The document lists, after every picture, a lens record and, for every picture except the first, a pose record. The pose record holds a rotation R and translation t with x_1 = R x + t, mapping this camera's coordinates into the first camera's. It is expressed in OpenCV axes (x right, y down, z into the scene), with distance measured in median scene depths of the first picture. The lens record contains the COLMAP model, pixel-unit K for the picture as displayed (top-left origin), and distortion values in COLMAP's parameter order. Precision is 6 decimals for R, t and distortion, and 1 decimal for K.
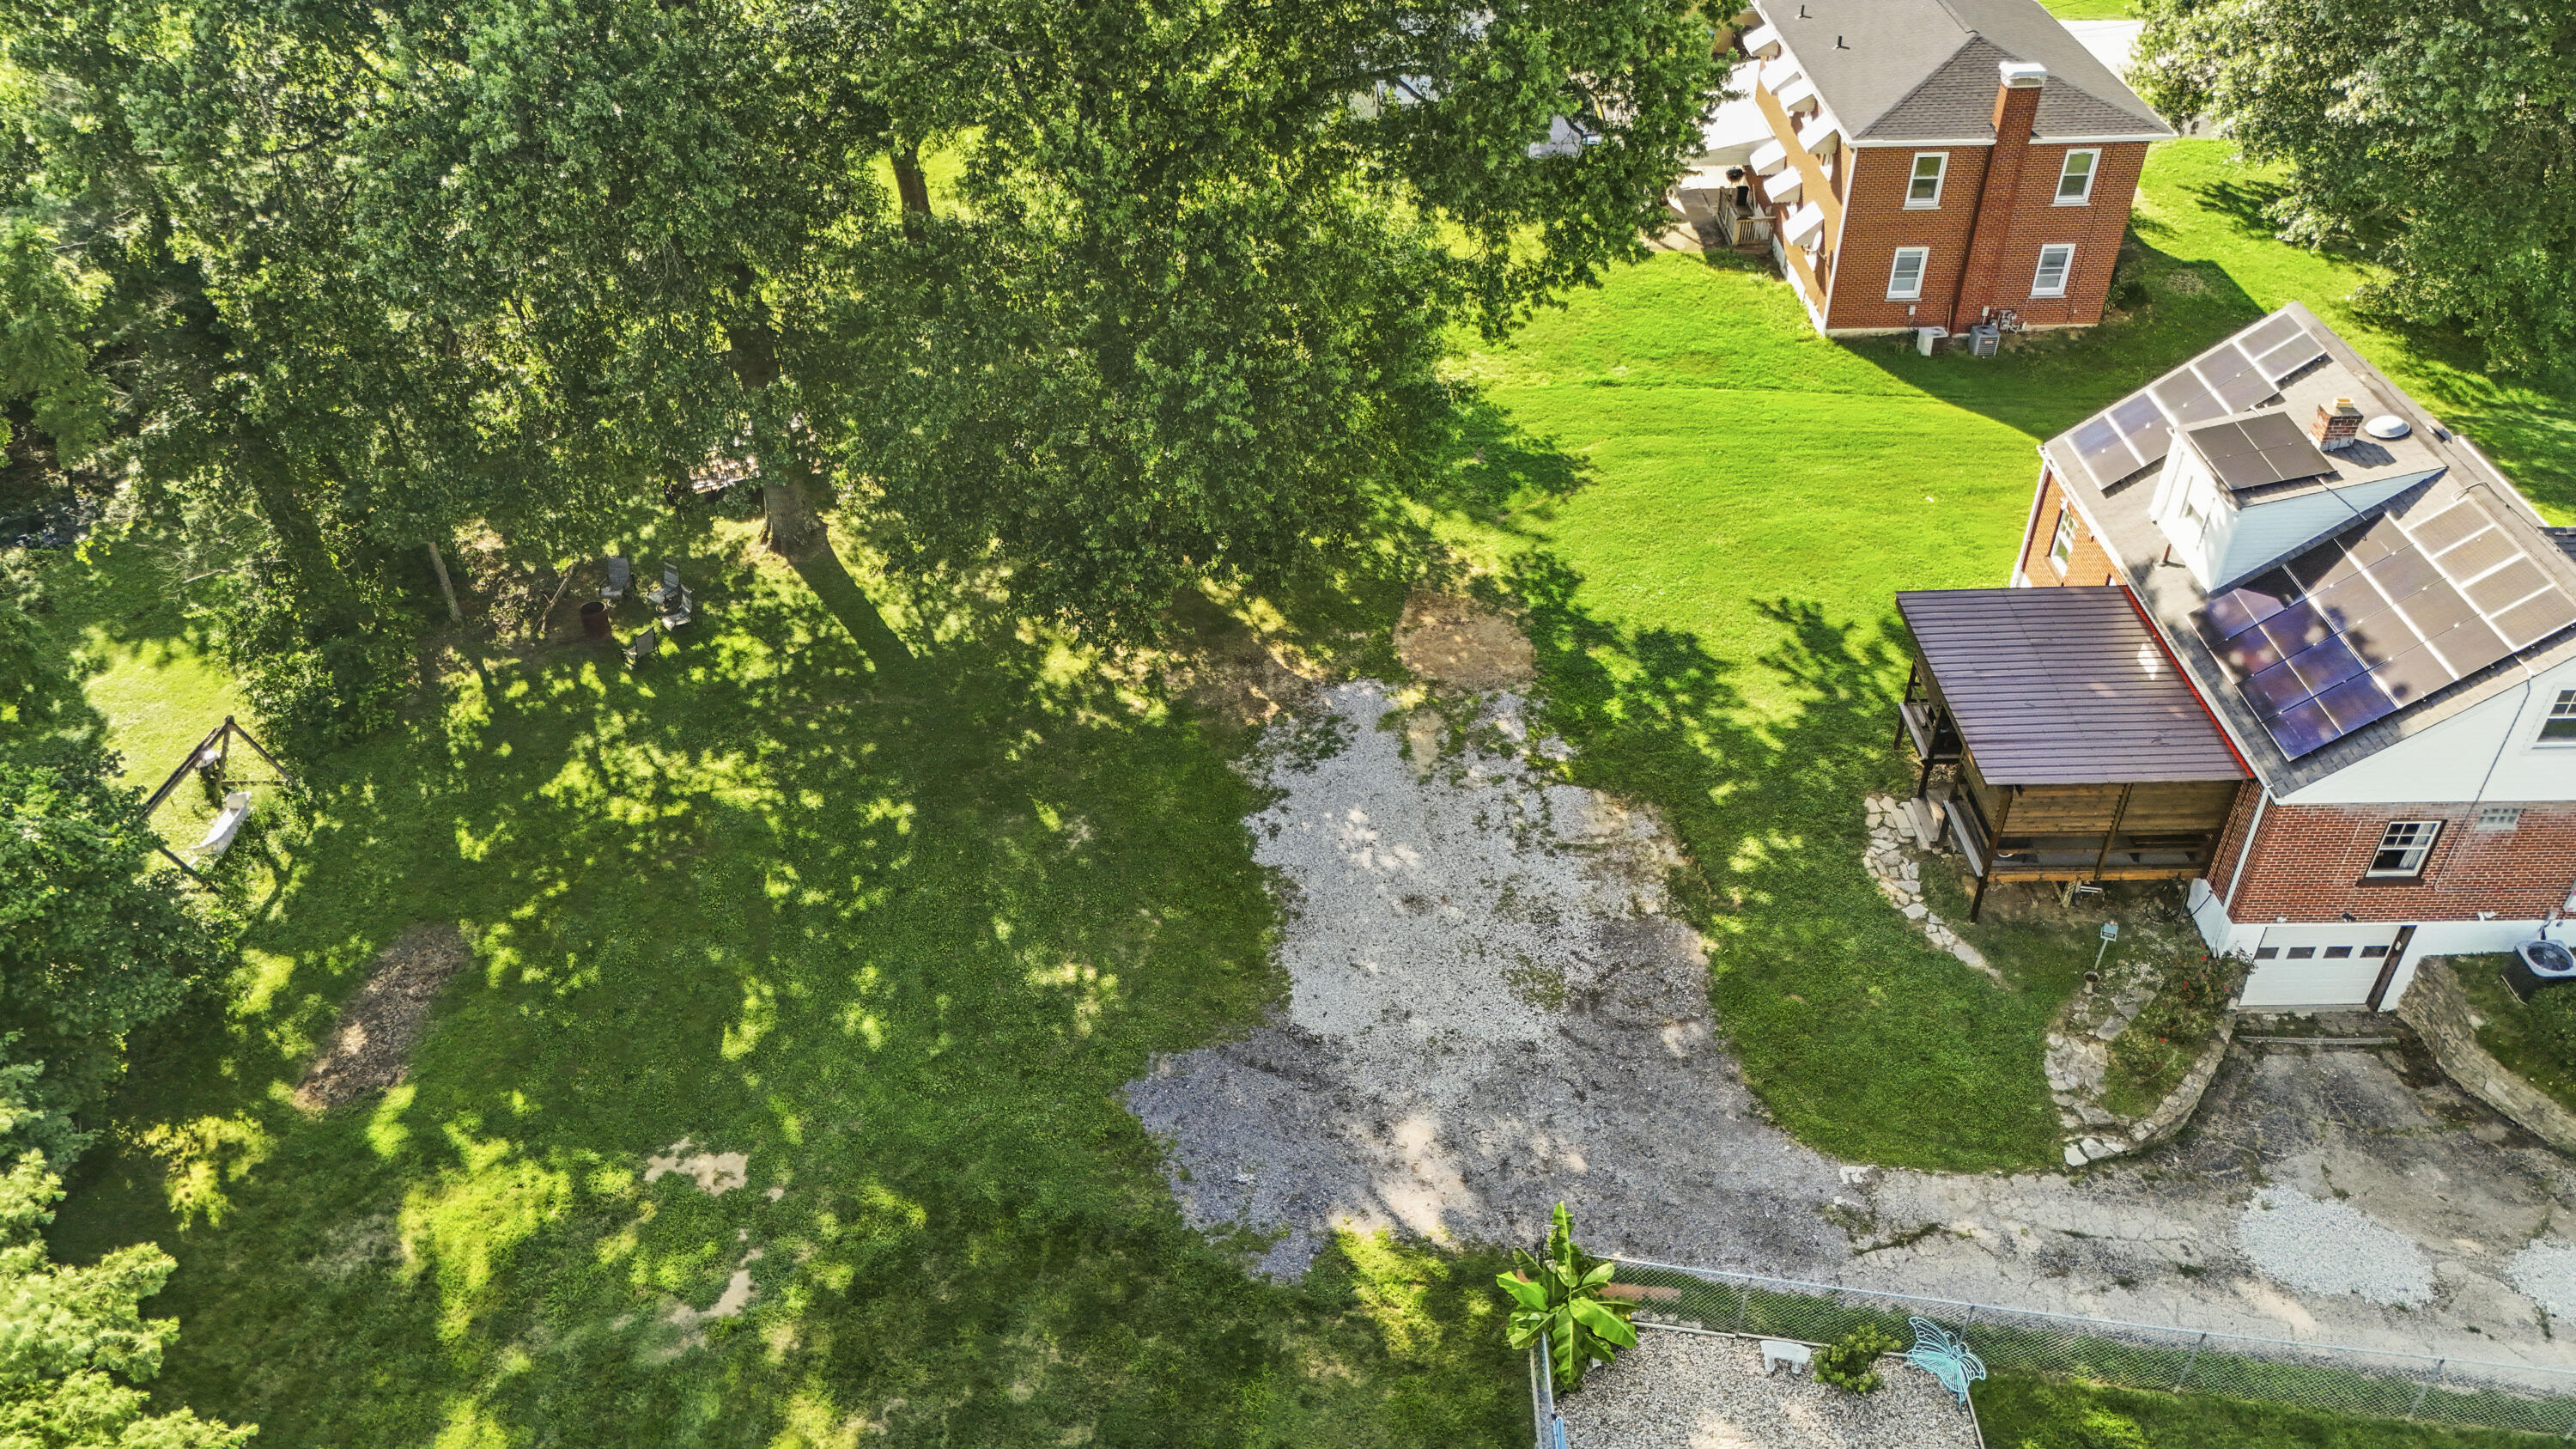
lens RADIAL K [[1898.4, 0, 1285.9], [0, 1898.4, 724.4], [0, 0, 1]] dist [0.038986, -0.032068]
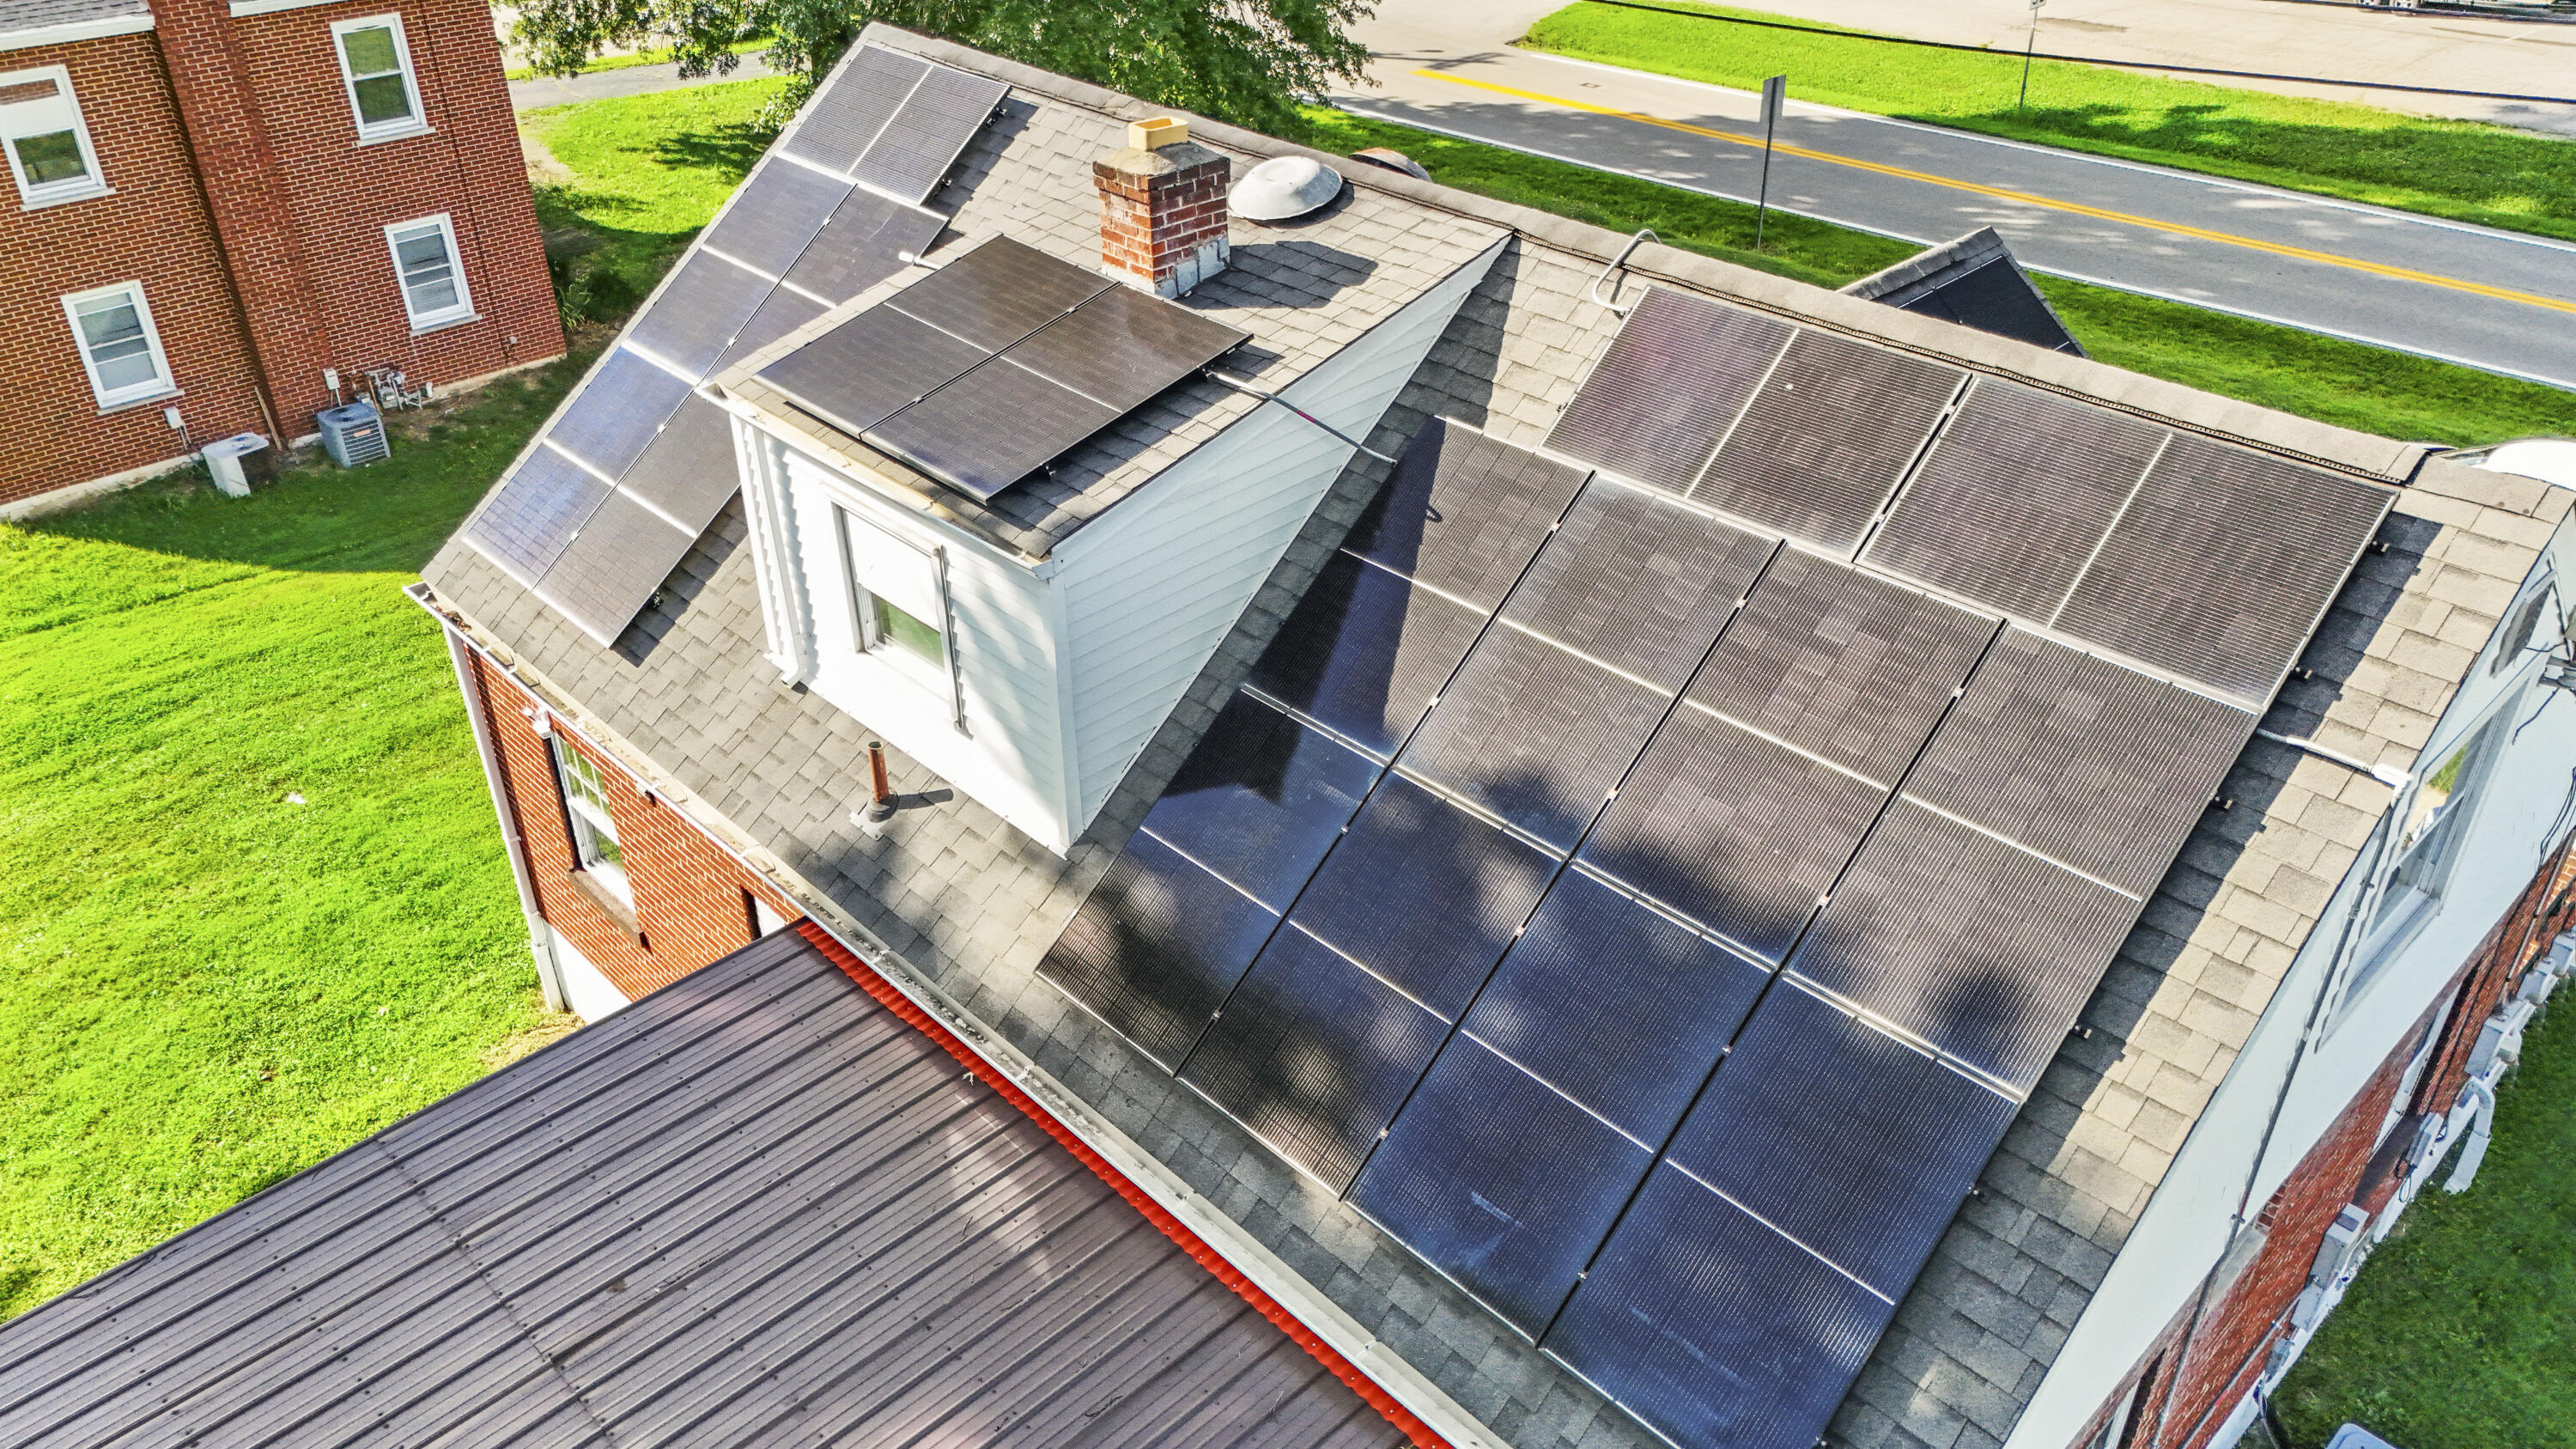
lens RADIAL K [[1898.4, 0, 1286.0], [0, 1898.4, 739.5], [0, 0, 1]] dist [0.038986, -0.032068]
pose [[0.728330, -0.369102, 0.577321, 0.334943], [0.417834, 0.906991, 0.052745, -0.082883], [-0.543093, 0.202808, 0.814812, 0.716186]]
